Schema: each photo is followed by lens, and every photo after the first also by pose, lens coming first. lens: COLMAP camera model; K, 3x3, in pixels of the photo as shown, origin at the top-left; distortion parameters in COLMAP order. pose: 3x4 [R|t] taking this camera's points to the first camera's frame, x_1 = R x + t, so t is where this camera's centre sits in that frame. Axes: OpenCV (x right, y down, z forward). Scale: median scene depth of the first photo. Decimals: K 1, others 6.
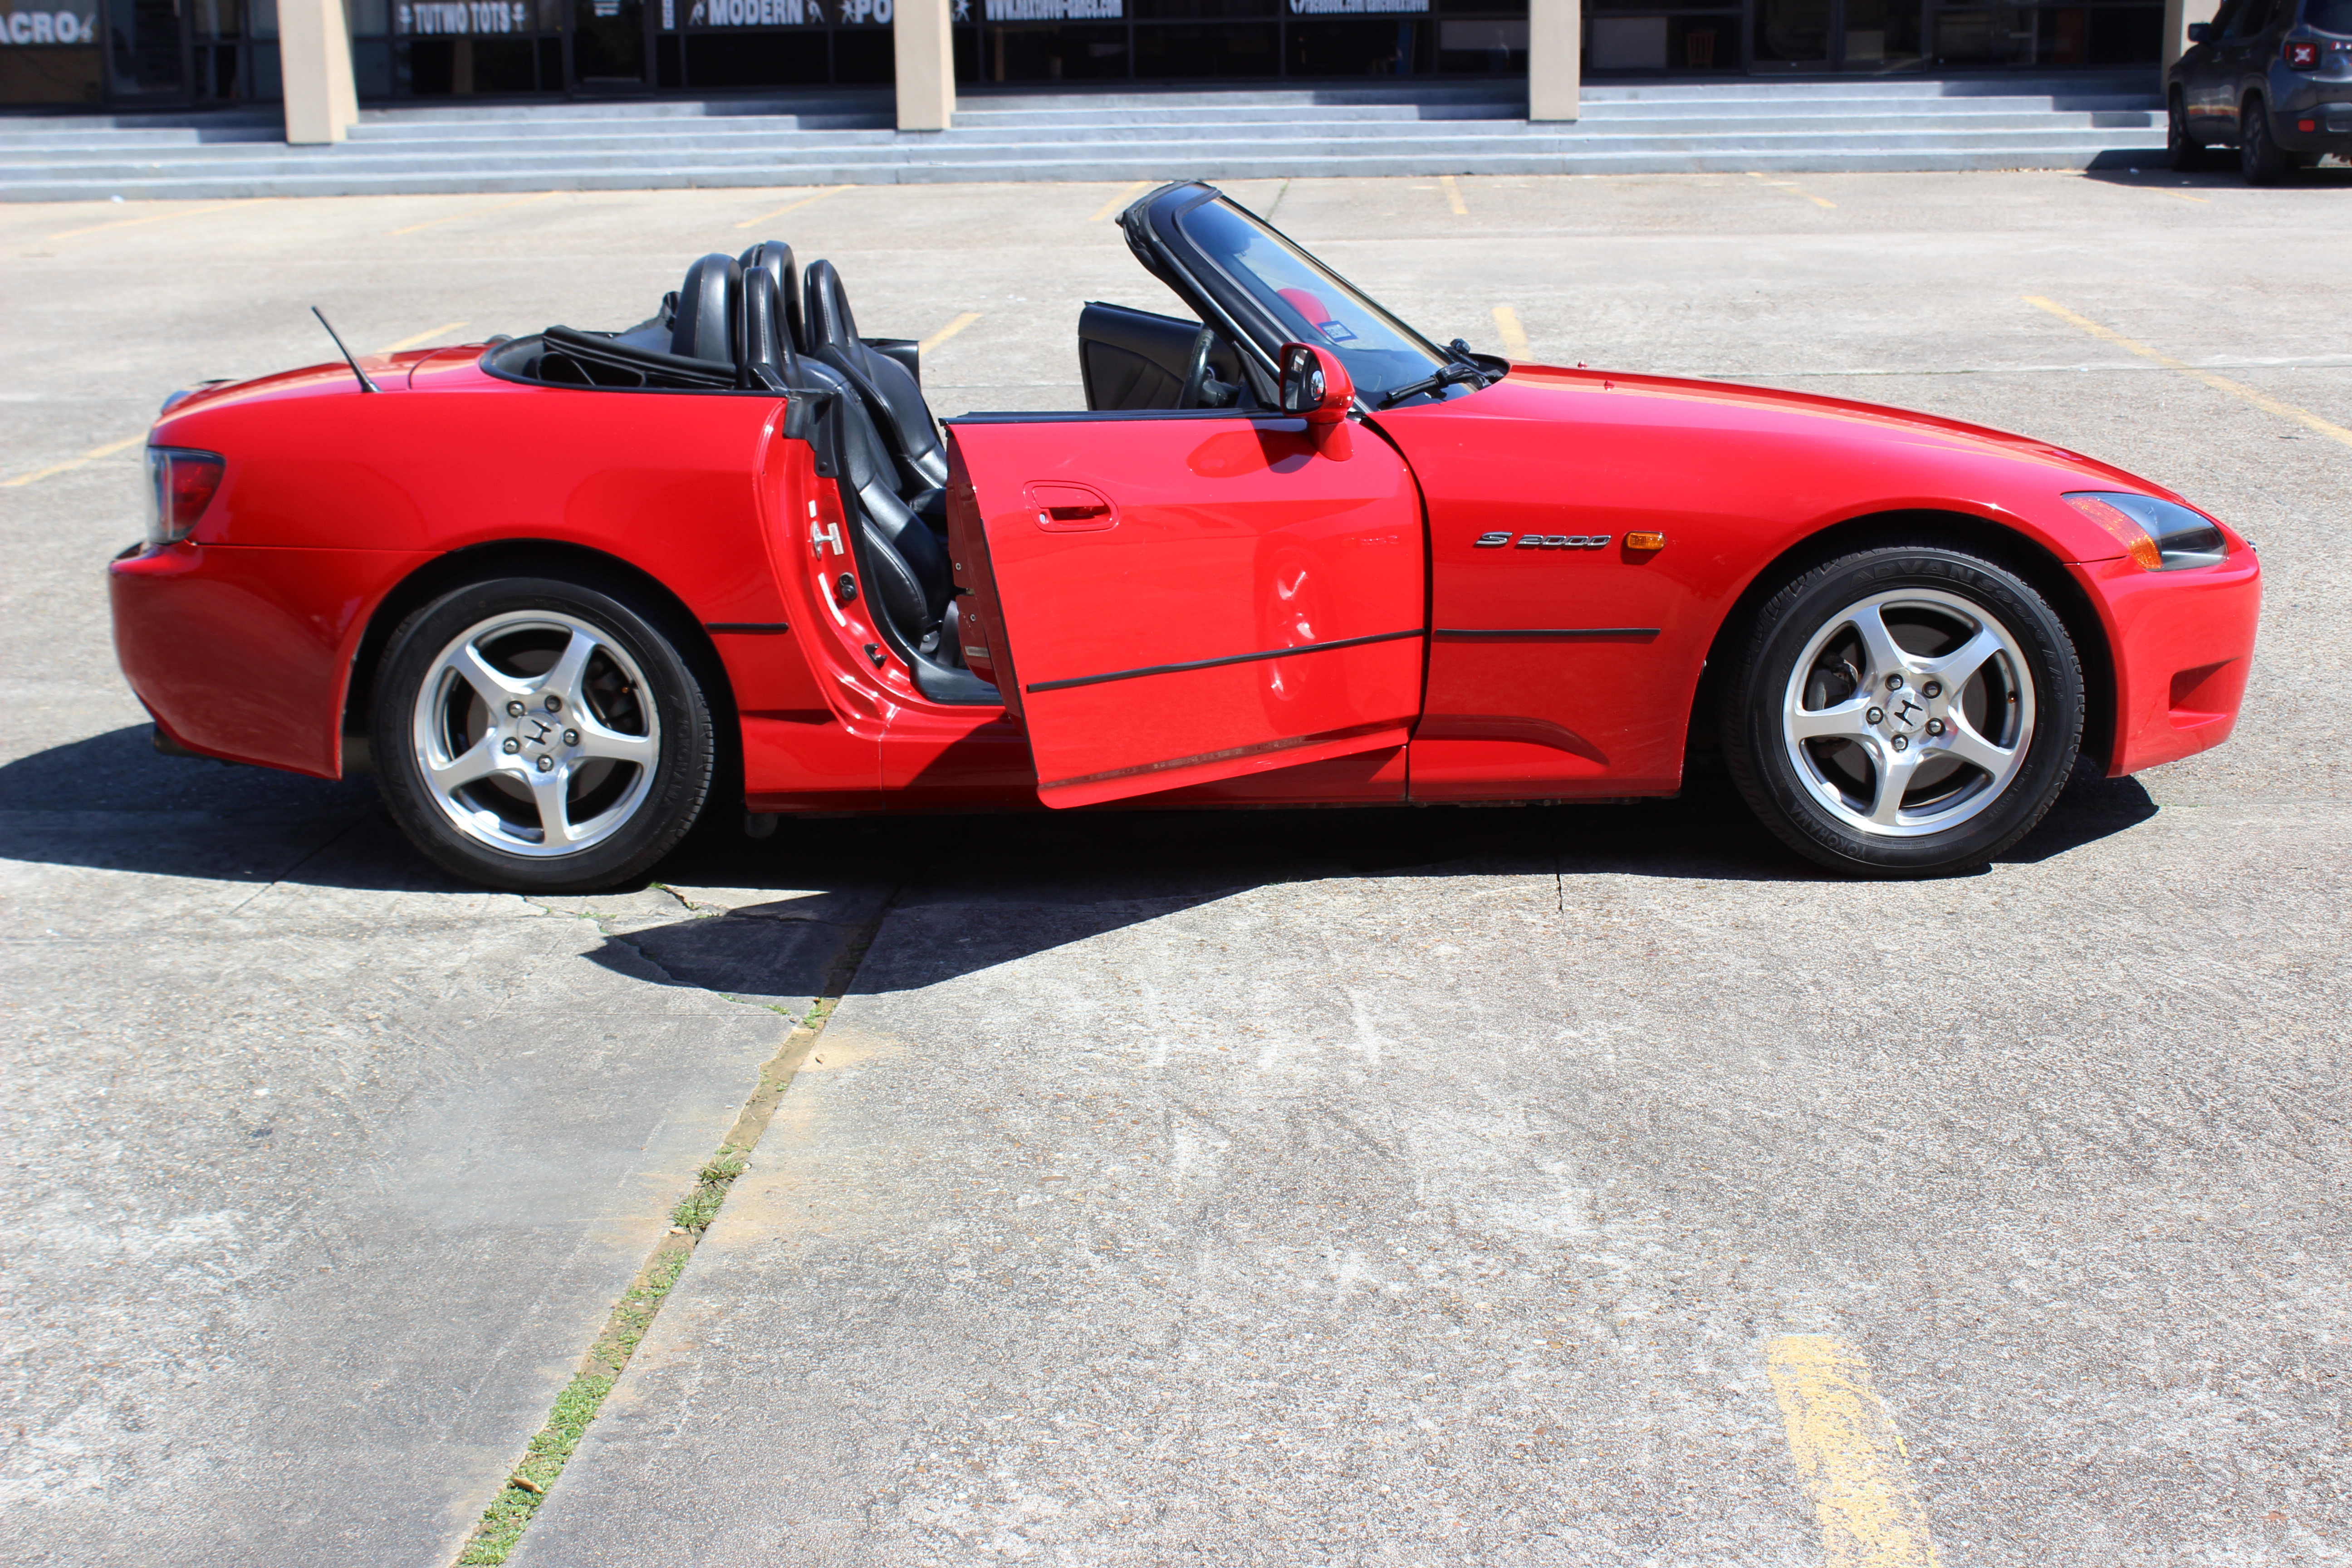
lens RADIAL K [[3148.7, 0, 1196.0], [0, 3148.7, 682.1], [0, 0, 1]] dist [-0.020493, 0.000000]
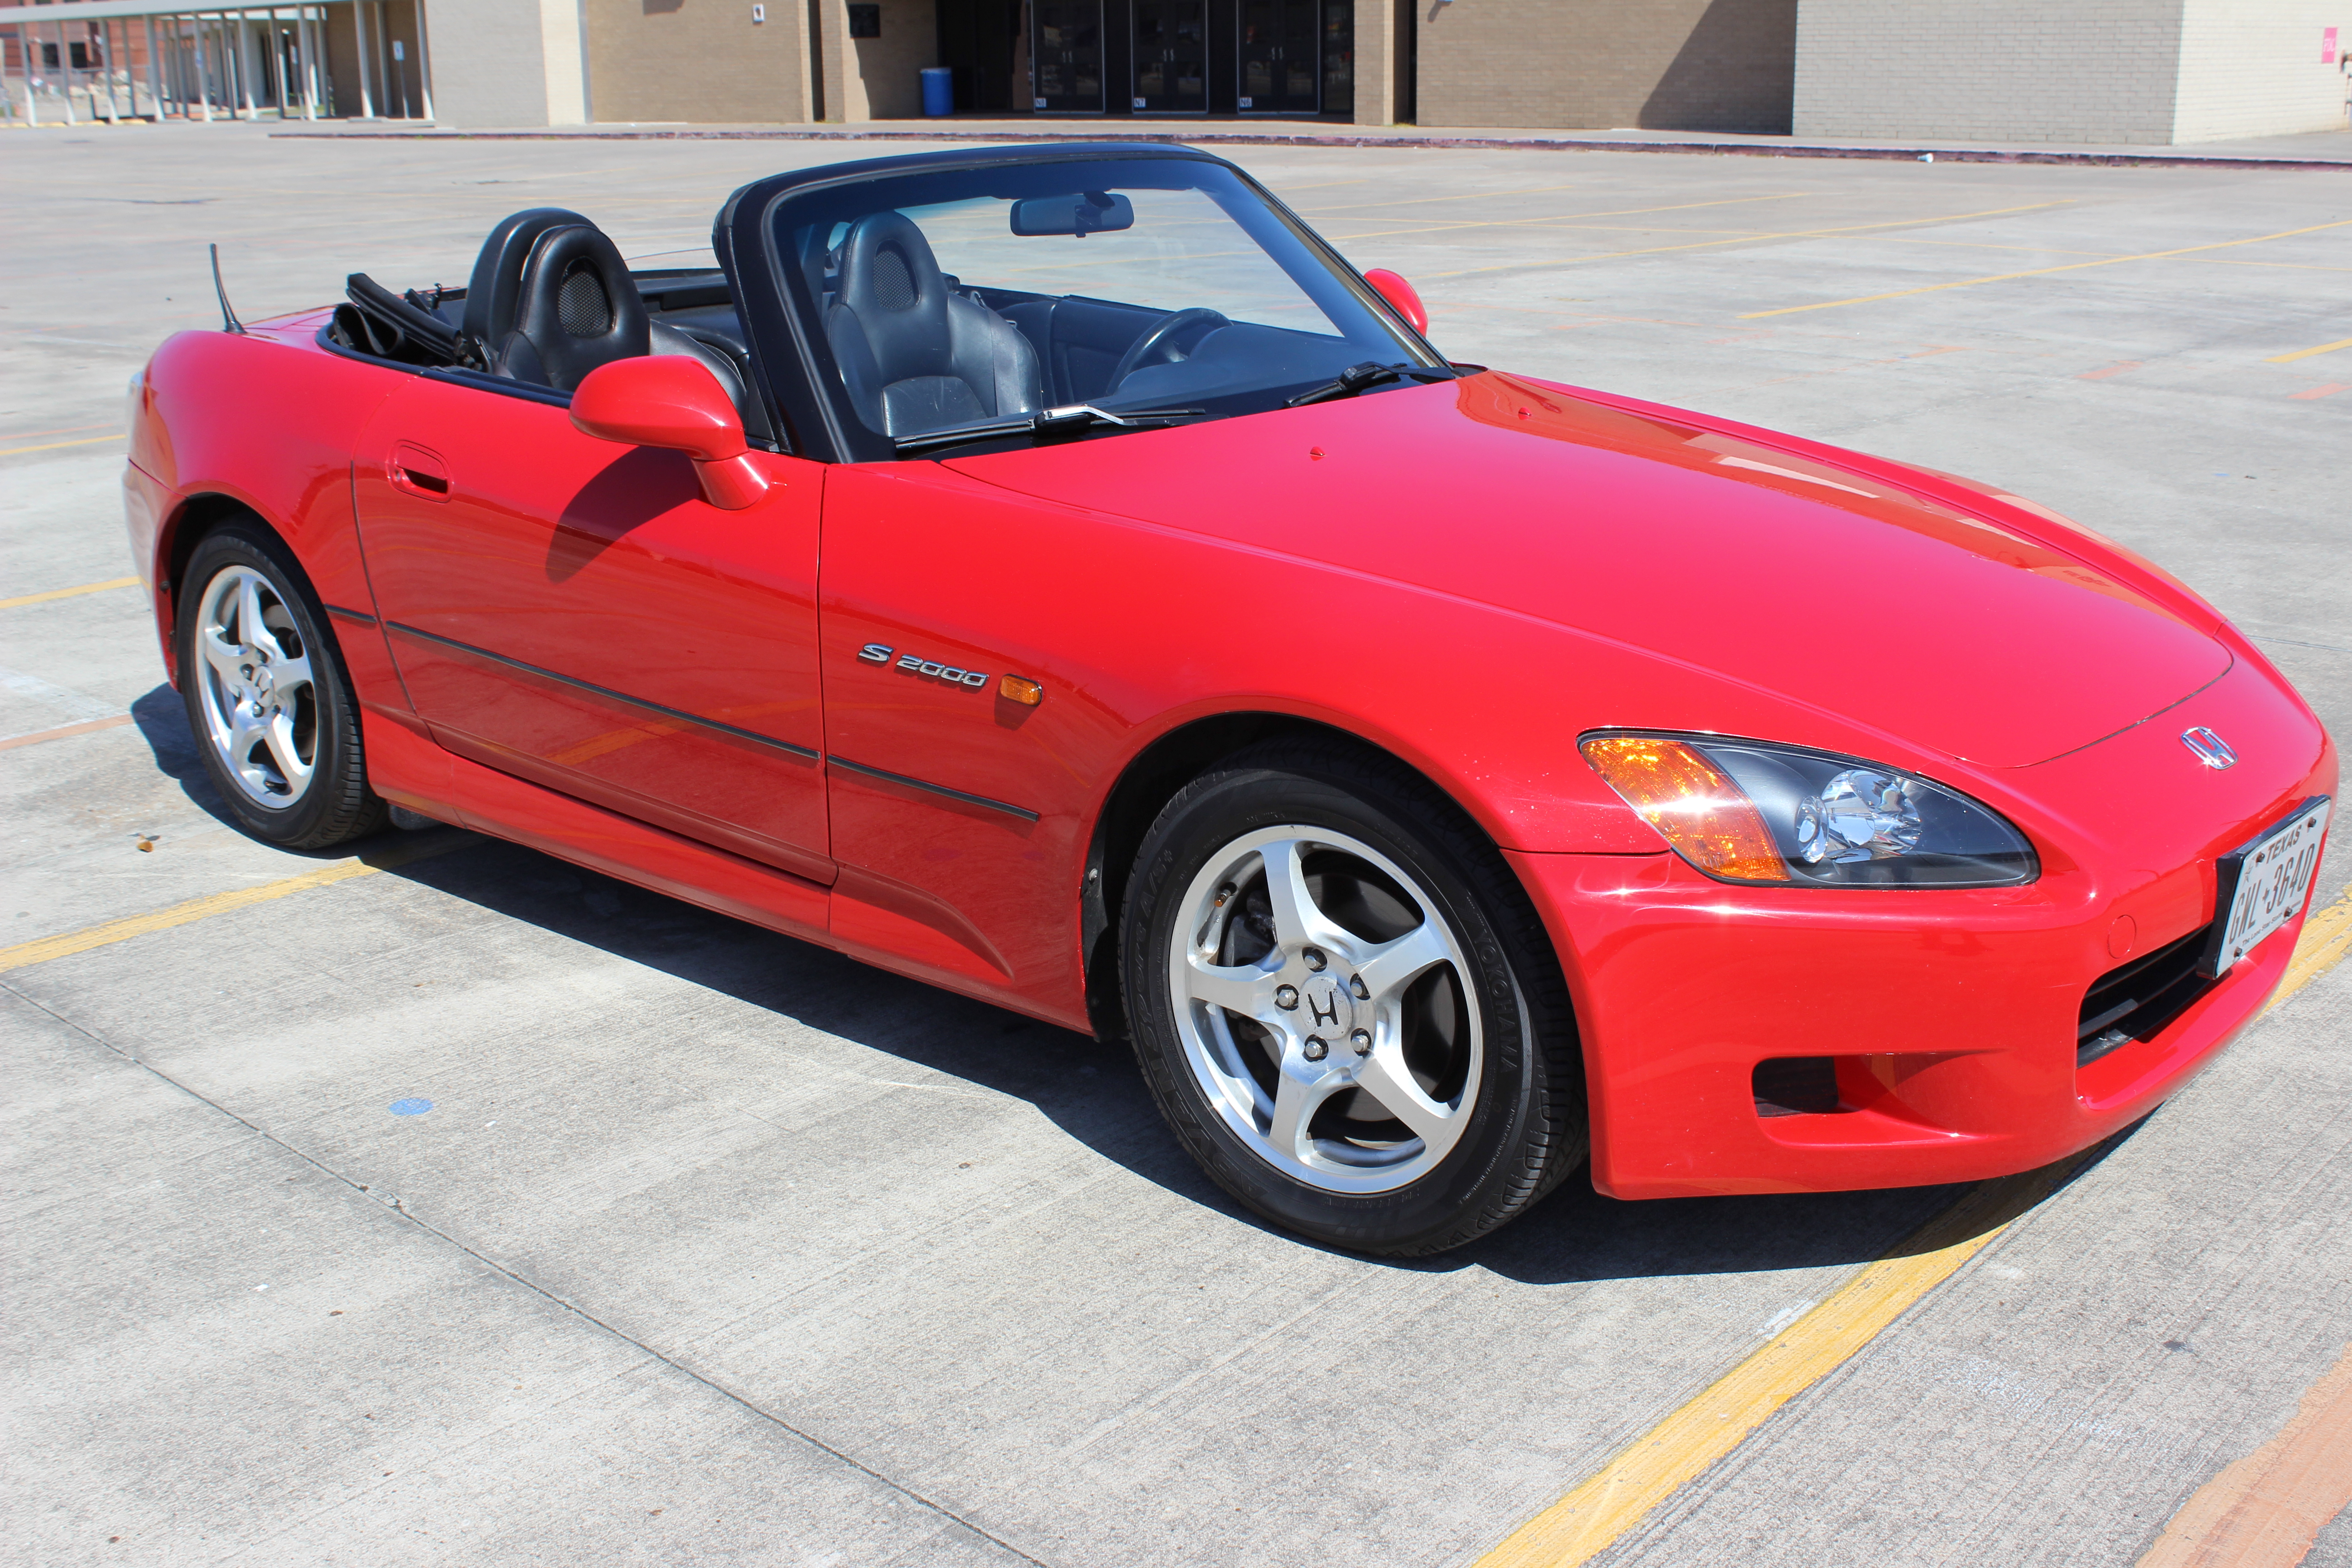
lens RADIAL K [[2473.0, 0, 1187.5], [0, 2473.0, 792.5], [0, 0, 1]] dist [-0.079074, 0.000000]
pose [[0.759633, 0.202613, -0.617986, 0.507874], [-0.118208, 0.977419, 0.175155, -0.121849], [0.639519, -0.060002, 0.766430, 0.576497]]
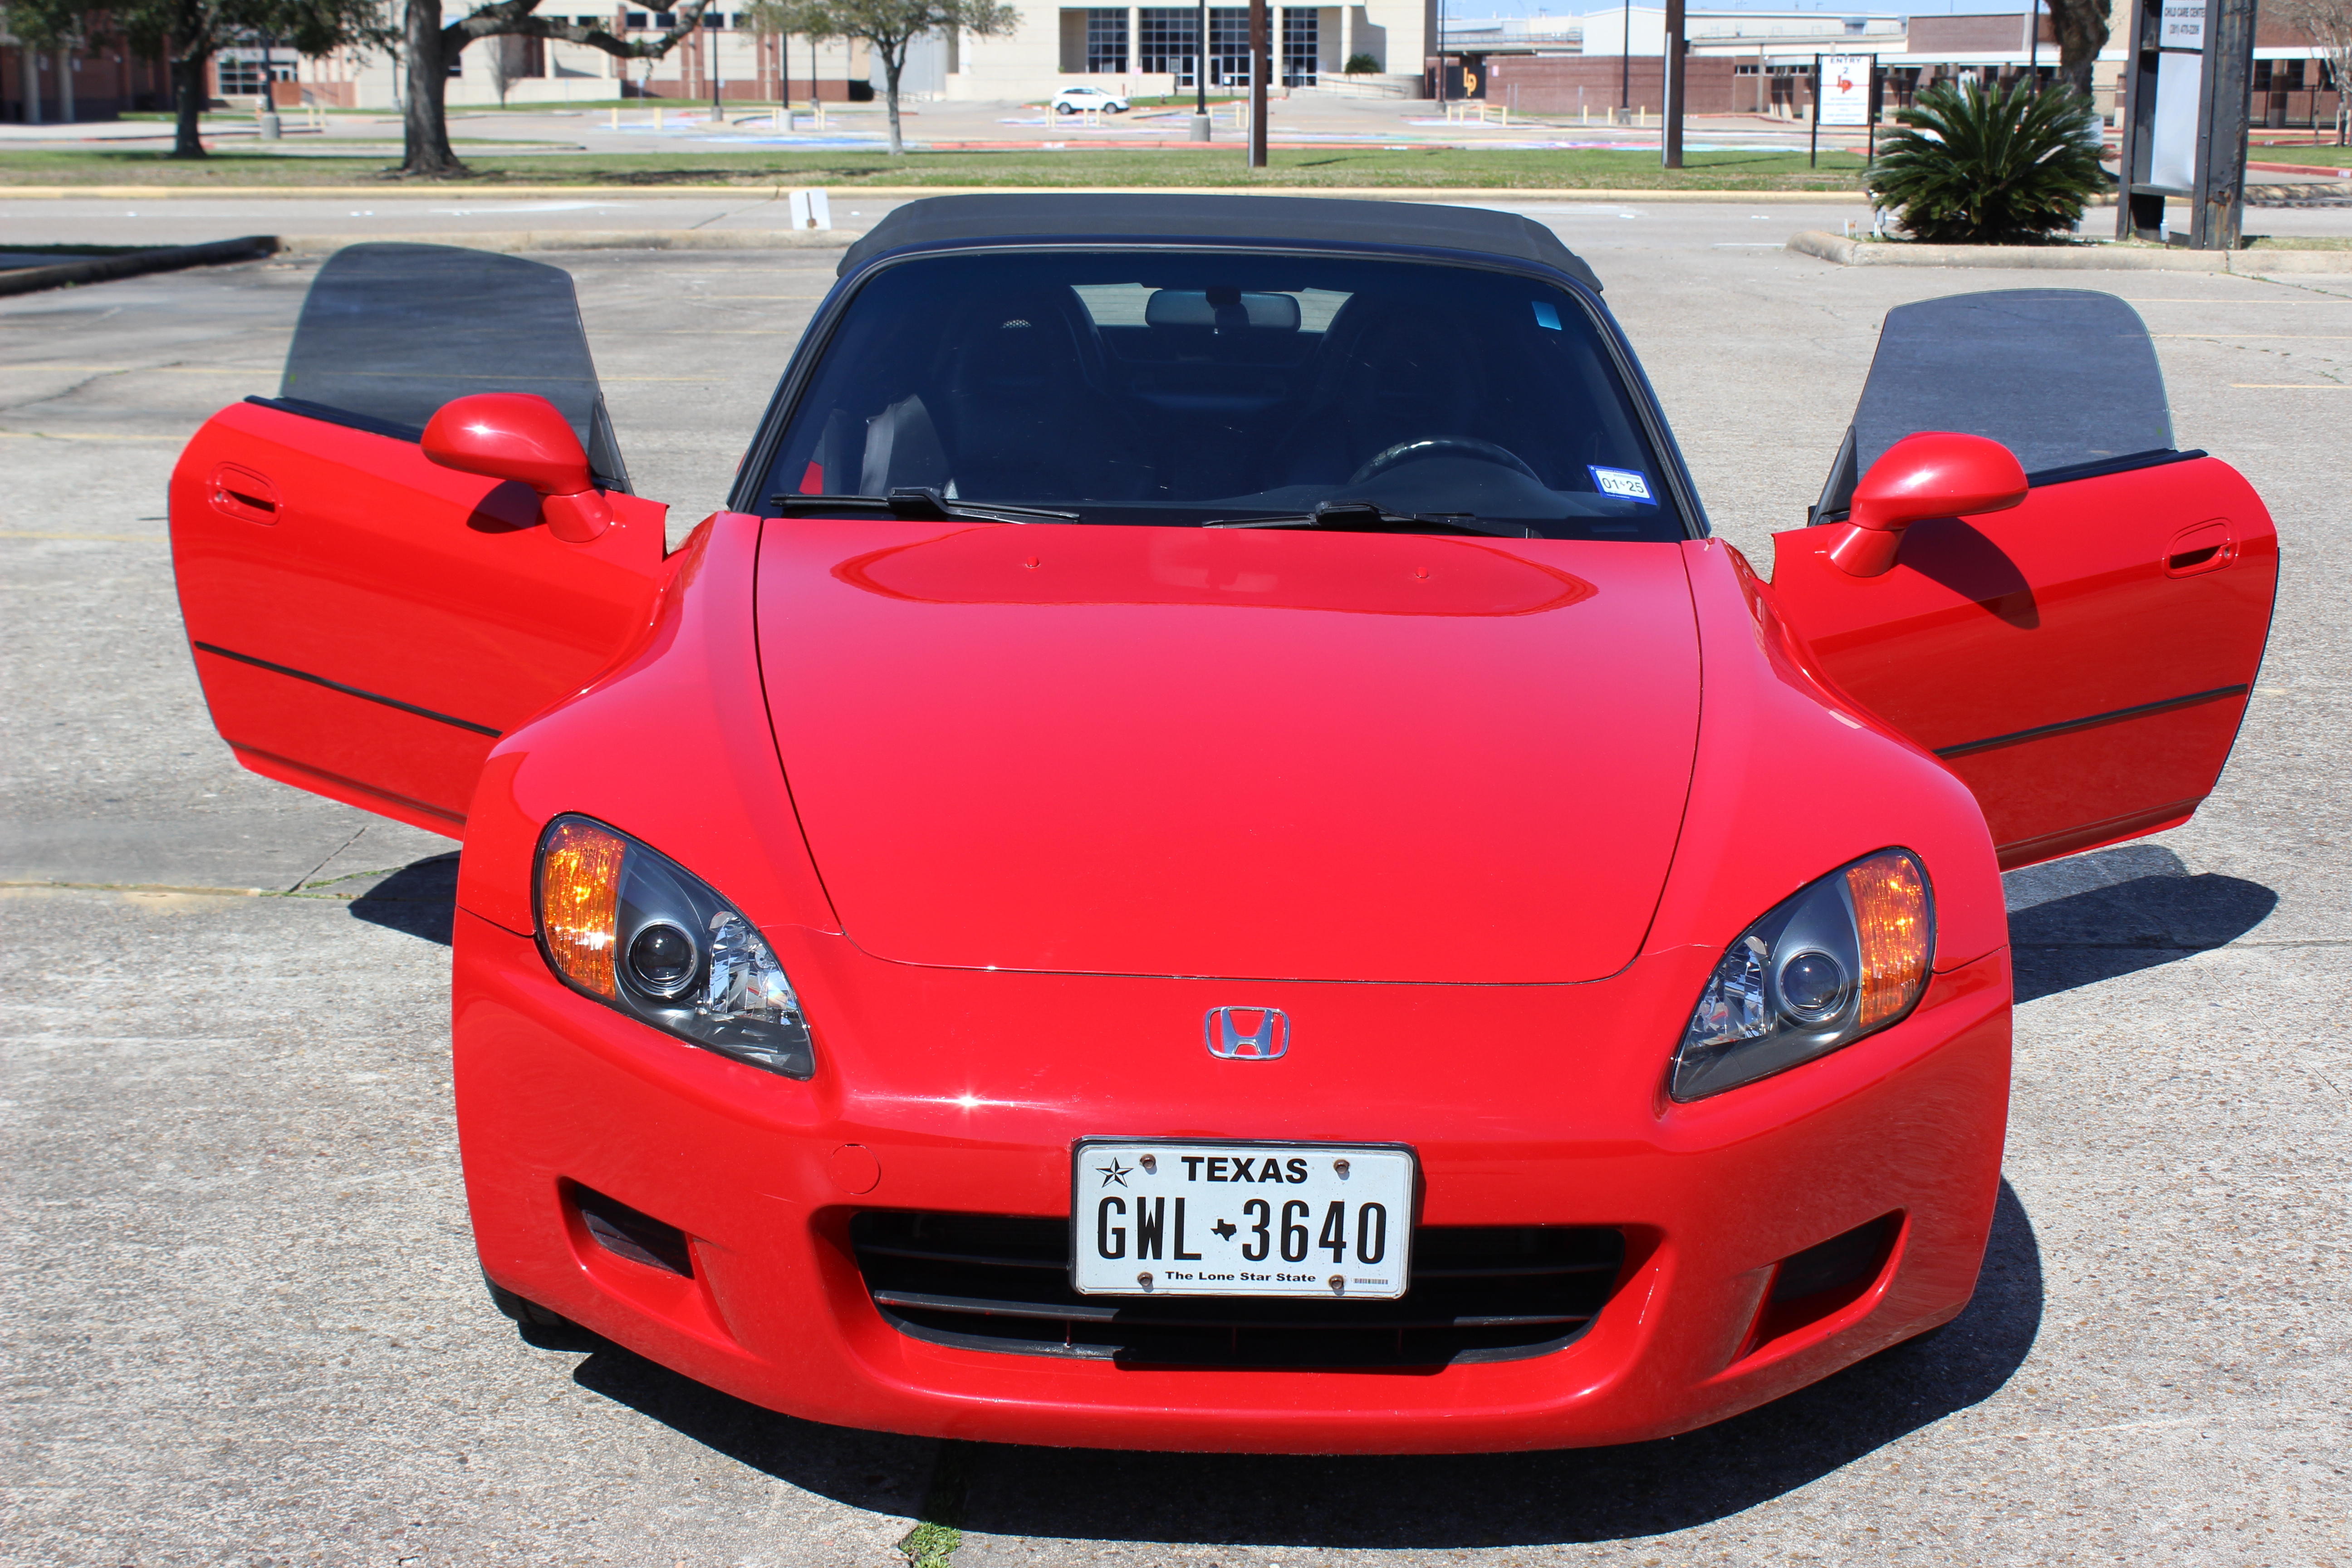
lens RADIAL K [[3104.0, 0, 1159.7], [0, 3104.0, 777.3], [0, 0, 1]] dist [-0.047121, 0.000000]
pose [[0.011845, 0.233808, -0.972211, 0.846090], [-0.198261, 0.953525, 0.226898, -0.221728], [0.980078, 0.190064, 0.057649, 1.065657]]
